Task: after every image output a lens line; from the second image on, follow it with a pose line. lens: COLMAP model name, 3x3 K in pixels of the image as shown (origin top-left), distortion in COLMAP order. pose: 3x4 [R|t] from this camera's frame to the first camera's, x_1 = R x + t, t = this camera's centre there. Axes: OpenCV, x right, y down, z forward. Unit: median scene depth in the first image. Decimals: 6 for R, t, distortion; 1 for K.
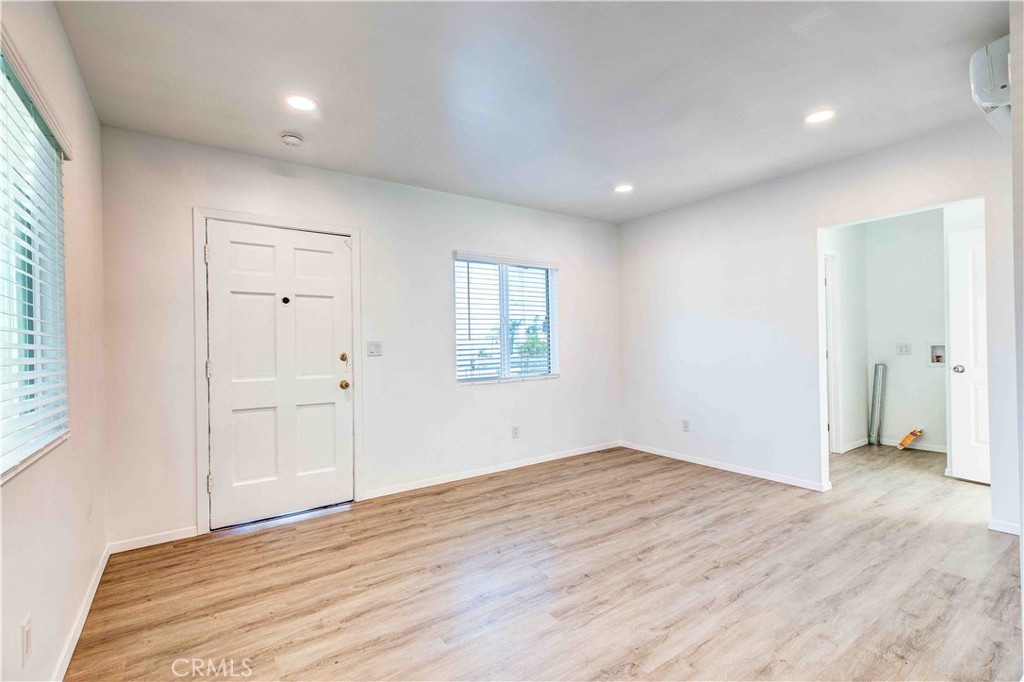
lens RADIAL K [[466.7, 0, 463.3], [0, 466.7, 343.3], [0, 0, 1]] dist [0.003541, 0.000166]
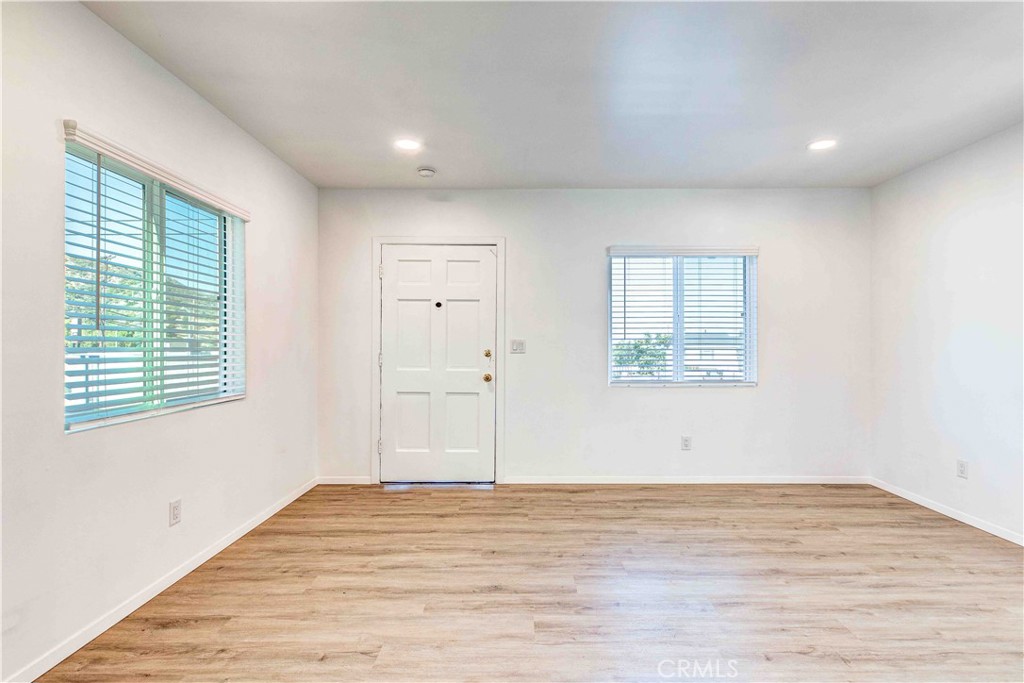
lens RADIAL K [[455.1, 0, 496.3], [0, 455.1, 342.0], [0, 0, 1]] dist [0.002094, -0.000867]
pose [[0.836047, 0.015710, -0.548432, 0.392200], [-0.014063, 0.999875, 0.007204, -0.006360], [0.548477, 0.001690, 0.836164, 0.102015]]
